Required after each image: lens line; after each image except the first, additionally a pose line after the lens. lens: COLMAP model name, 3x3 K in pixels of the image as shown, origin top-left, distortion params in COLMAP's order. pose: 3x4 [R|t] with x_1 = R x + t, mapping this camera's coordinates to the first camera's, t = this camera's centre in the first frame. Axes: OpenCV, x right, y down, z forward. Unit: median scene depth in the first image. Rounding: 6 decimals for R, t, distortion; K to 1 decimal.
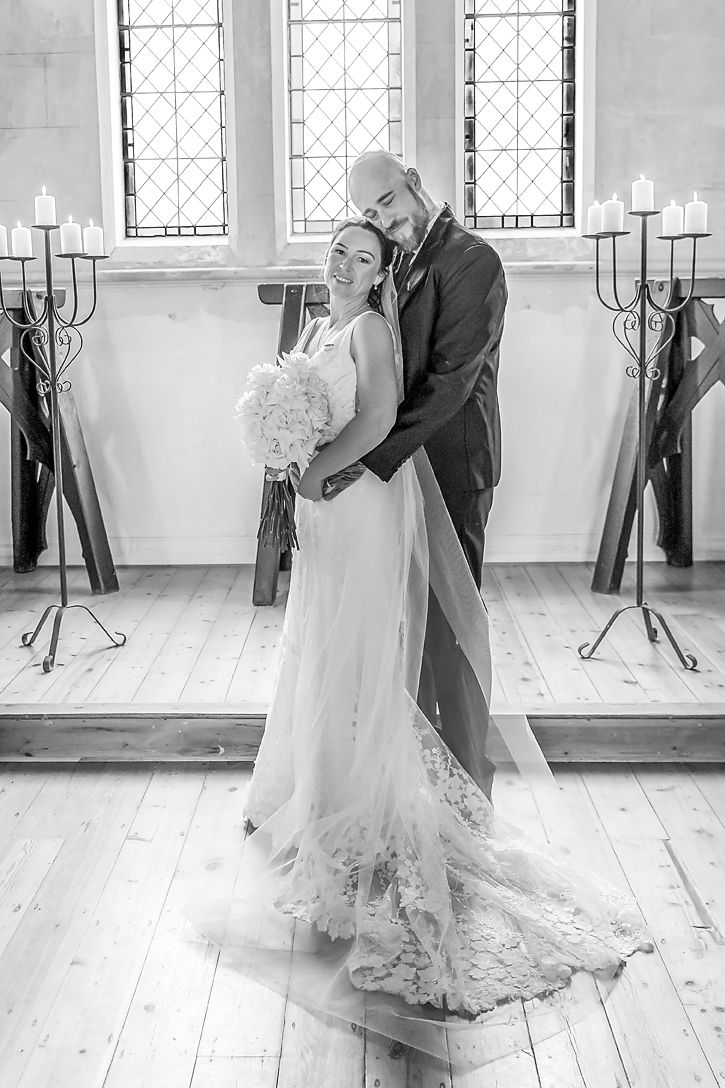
lens RADIAL K [[1170.8, 0, 326.9], [0, 1170.8, 445.6], [0, 0, 1]] dist [-0.023477, 0.000000]
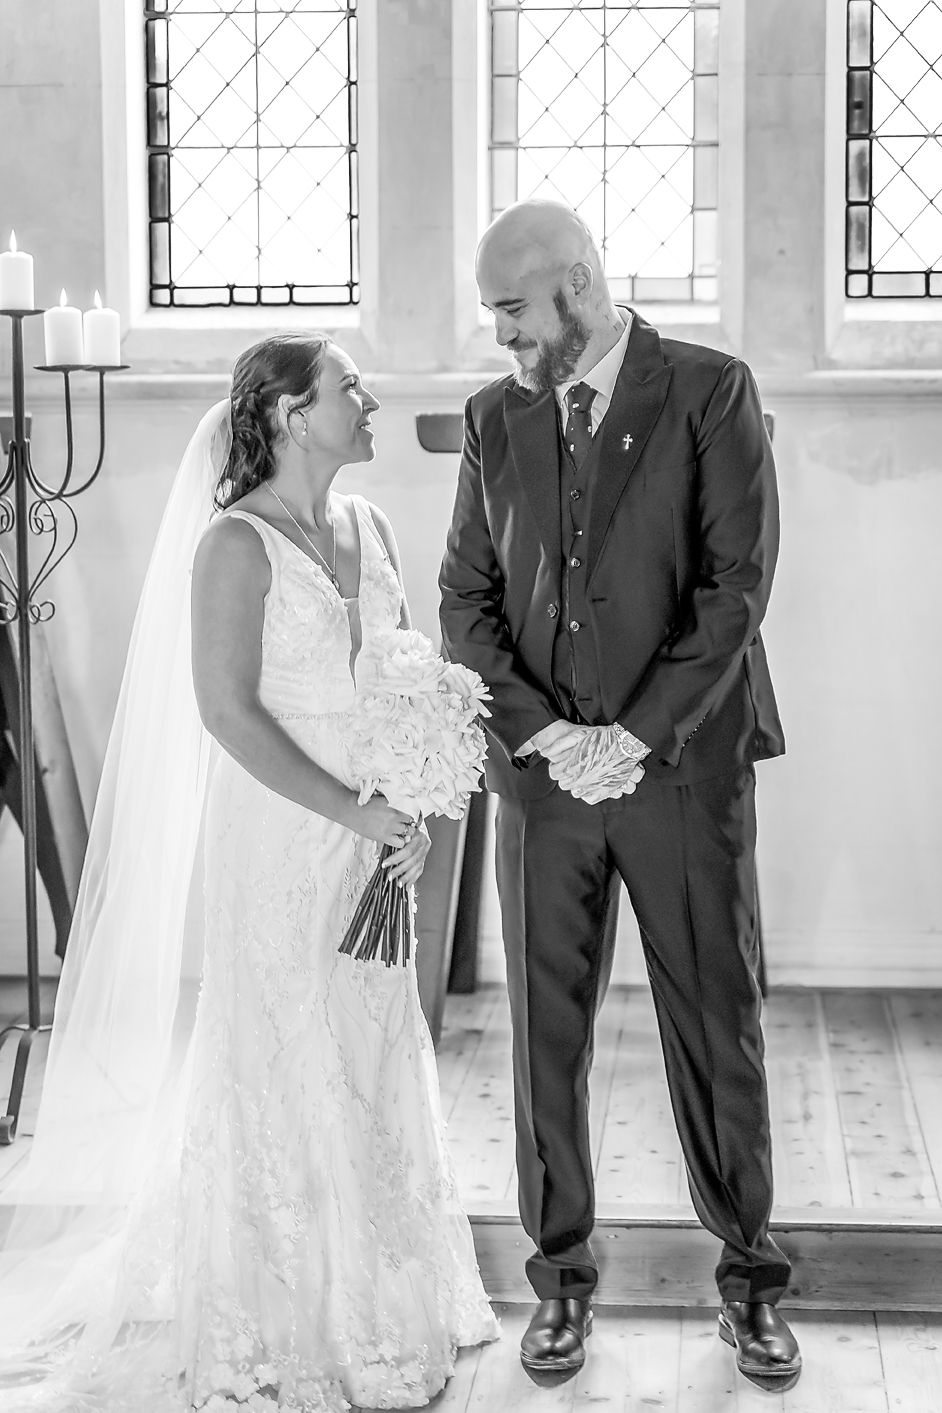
lens RADIAL K [[3060.4, 0, 472.6], [0, 3060.4, 710.7], [0, 0, 1]] dist [0.013688, 0.000000]
pose [[0.998791, 0.016894, -0.046165, 0.024680], [-0.017825, 0.999645, -0.019820, 0.013094], [0.045814, 0.020619, 0.998737, -0.269537]]
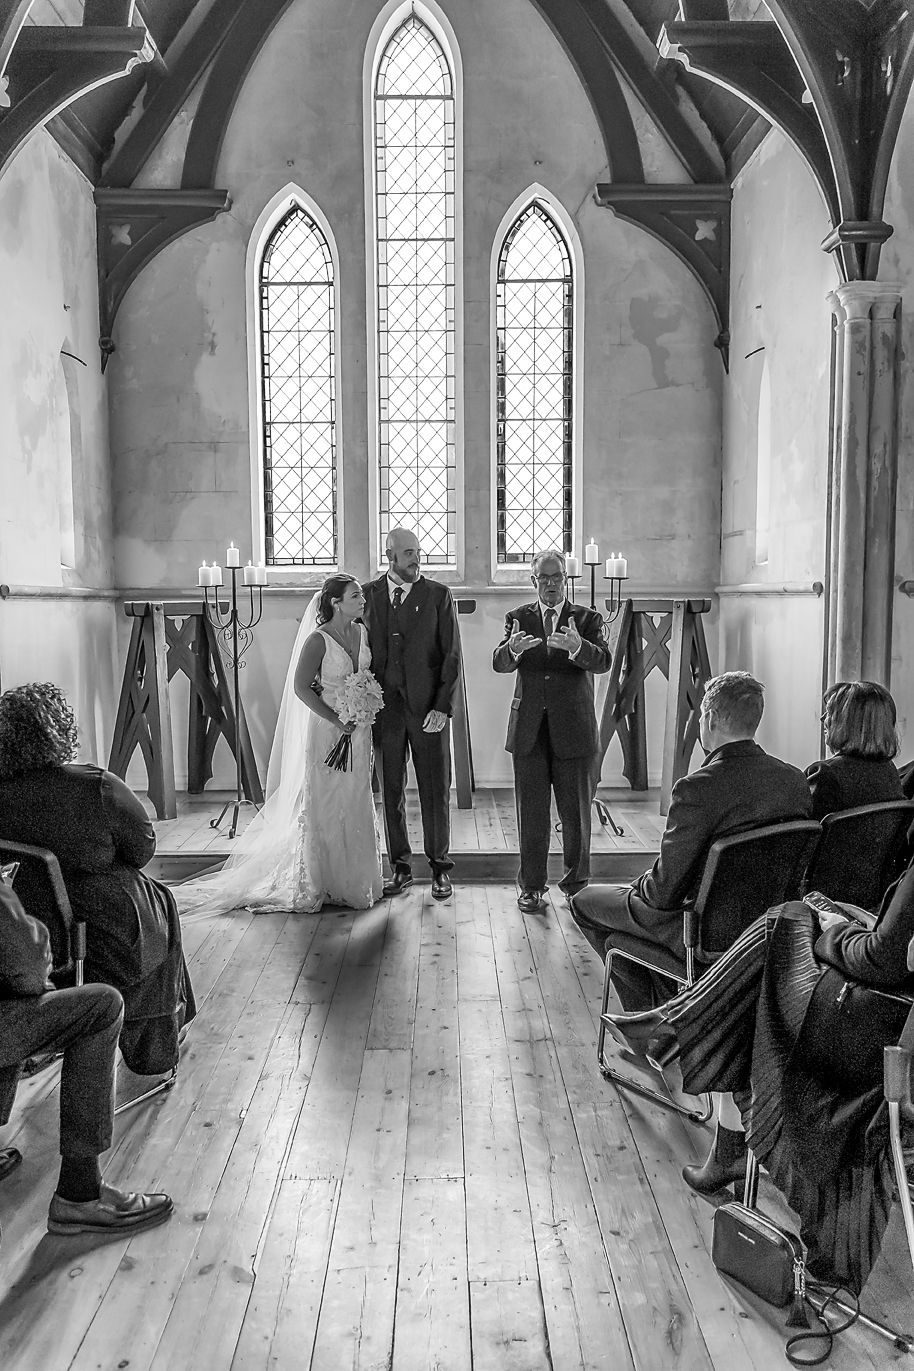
lens RADIAL K [[1121.5, 0, 453.5], [0, 1121.5, 686.9], [0, 0, 1]] dist [-0.004330, -0.002836]
pose [[0.999116, 0.006777, 0.041500, 0.004315], [-0.005061, 0.999133, -0.041312, 0.030566], [-0.041744, 0.041065, 0.998284, -0.406114]]
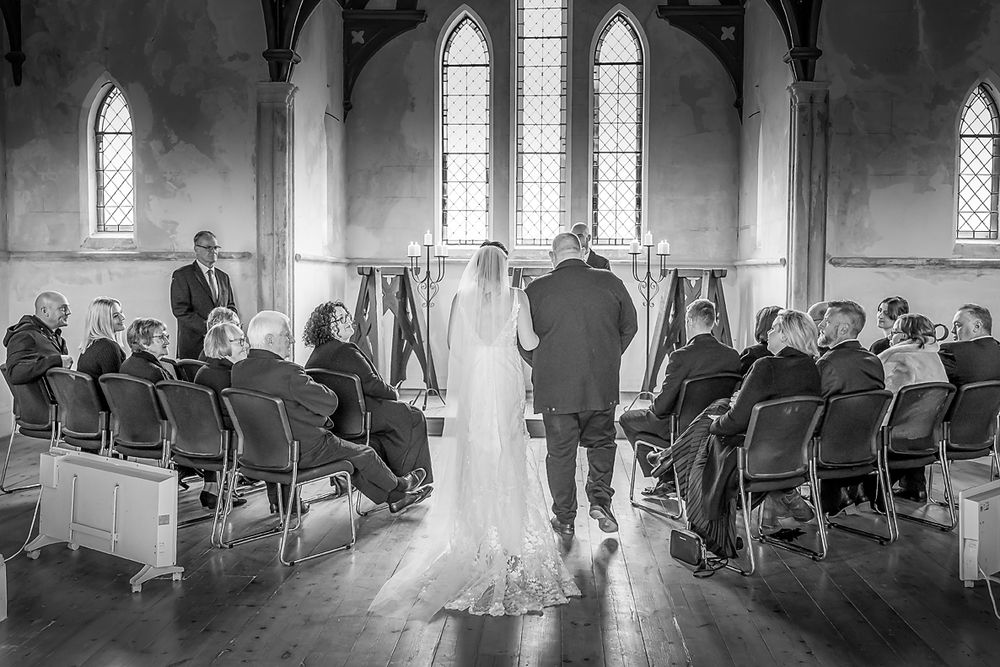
lens RADIAL K [[967.0, 0, 517.6], [0, 967.0, 321.7], [0, 0, 1]] dist [-0.017406, 0.000000]
pose [[0.999673, 0.023522, -0.009983, -0.004882], [-0.024190, 0.997028, -0.073148, 0.105259], [0.008233, 0.073366, 0.997271, -0.863959]]
